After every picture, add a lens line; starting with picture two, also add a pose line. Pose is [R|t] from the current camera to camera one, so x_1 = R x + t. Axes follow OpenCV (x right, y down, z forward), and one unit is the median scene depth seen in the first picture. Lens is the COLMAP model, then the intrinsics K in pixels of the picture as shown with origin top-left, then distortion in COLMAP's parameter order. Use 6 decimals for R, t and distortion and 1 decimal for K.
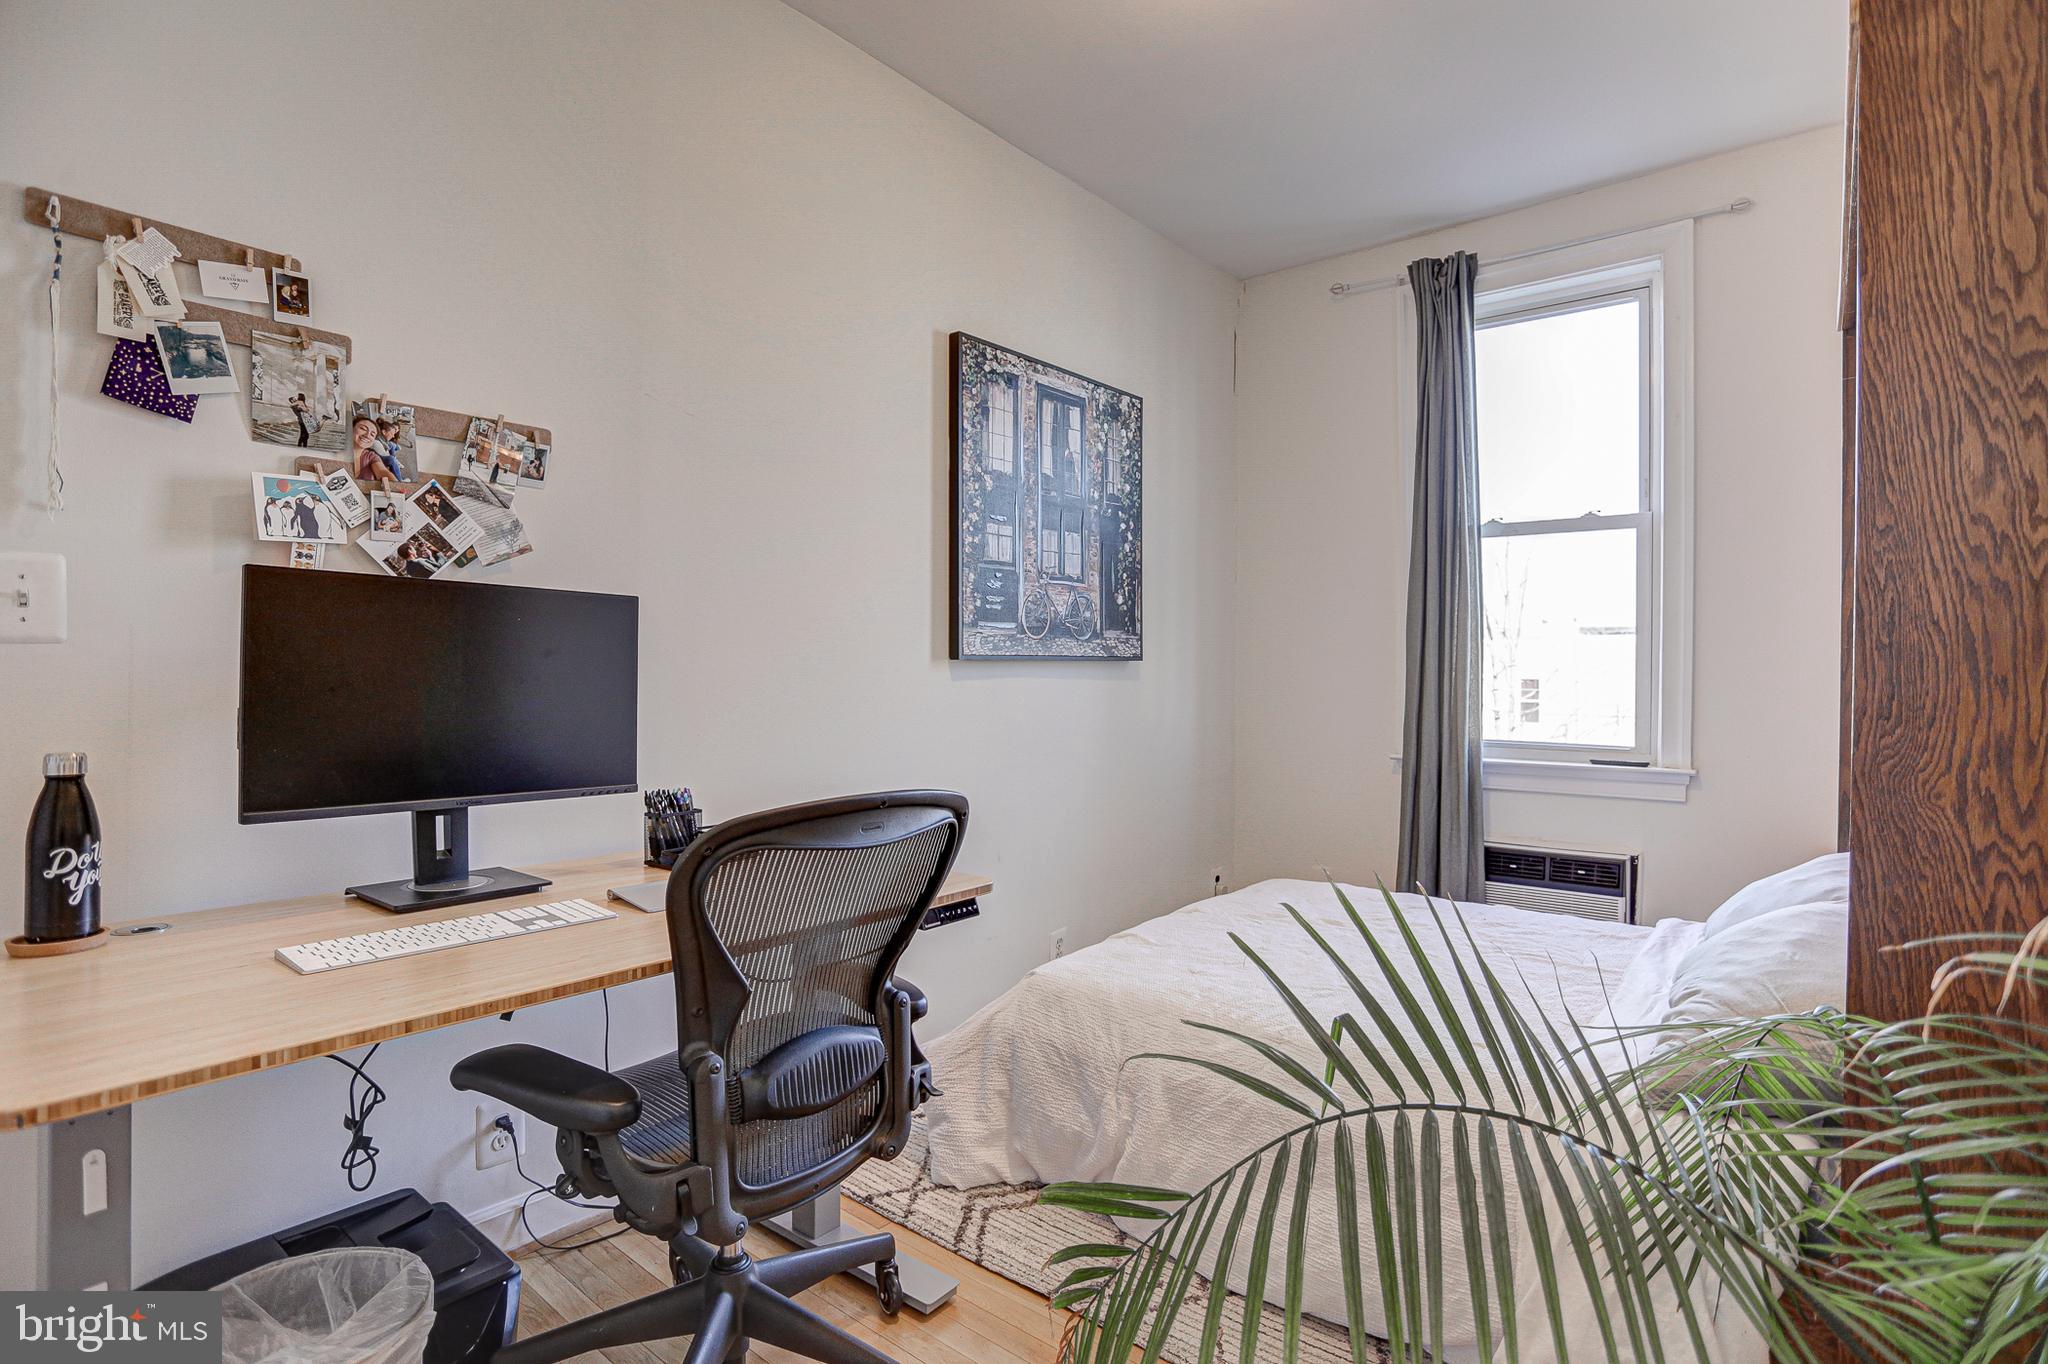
lens RADIAL K [[1007.7, 0, 1058.8], [0, 1007.7, 674.0], [0, 0, 1]] dist [-0.063837, 0.024686]
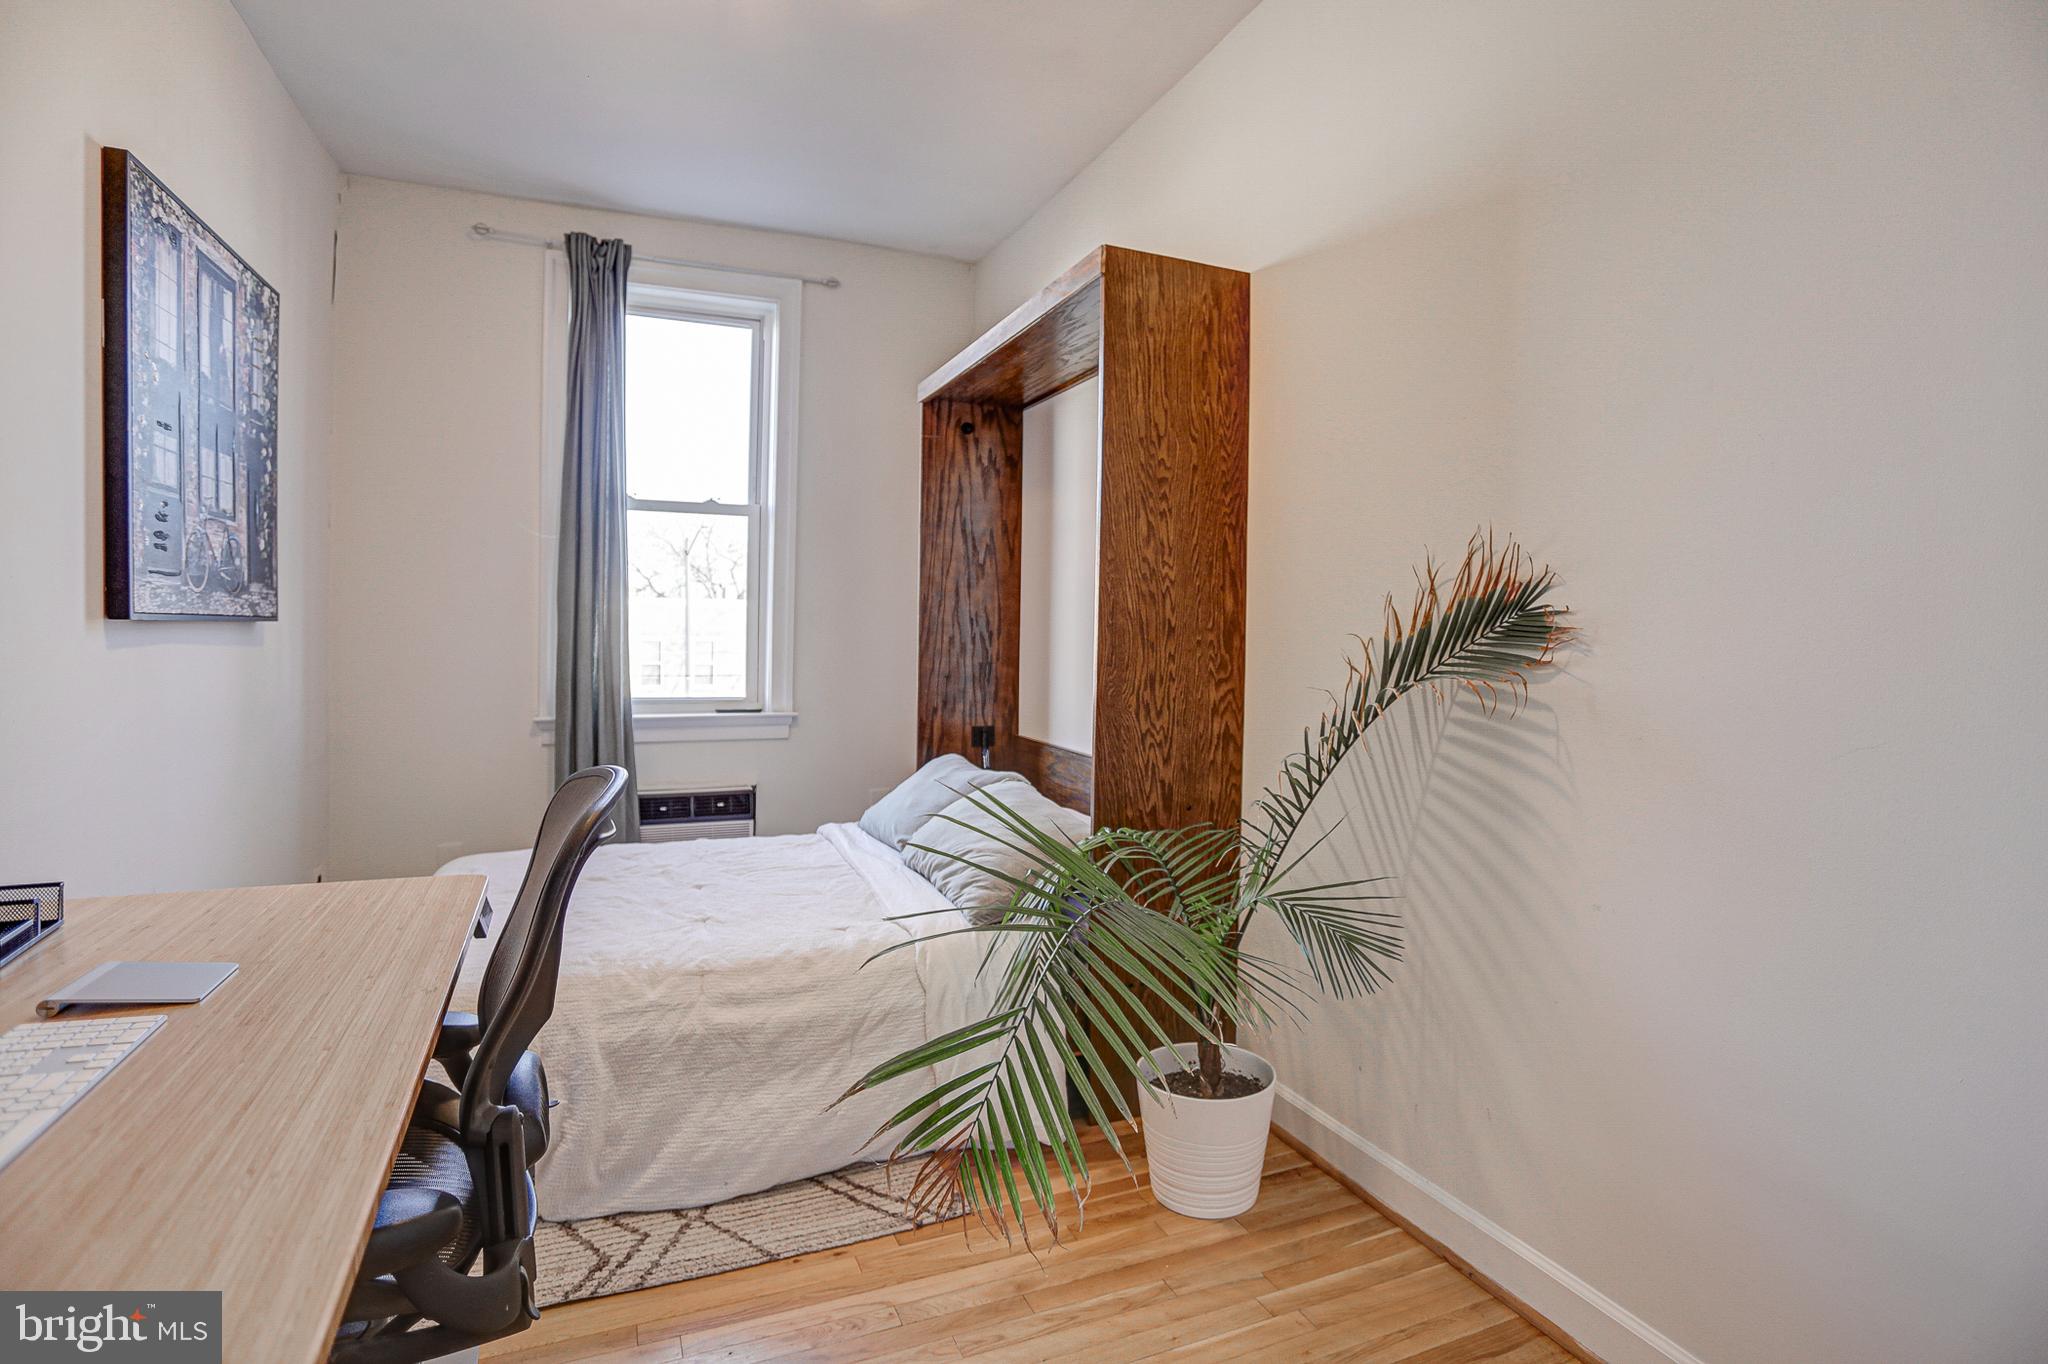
lens RADIAL K [[1007.7, 0, 1065.2], [0, 1007.7, 653.1], [0, 0, 1]] dist [-0.063837, 0.024686]
pose [[0.463395, -0.015528, 0.886016, -0.338771], [-0.003271, 0.999810, 0.019234, -0.005175], [-0.886146, -0.011811, 0.463256, 0.084108]]
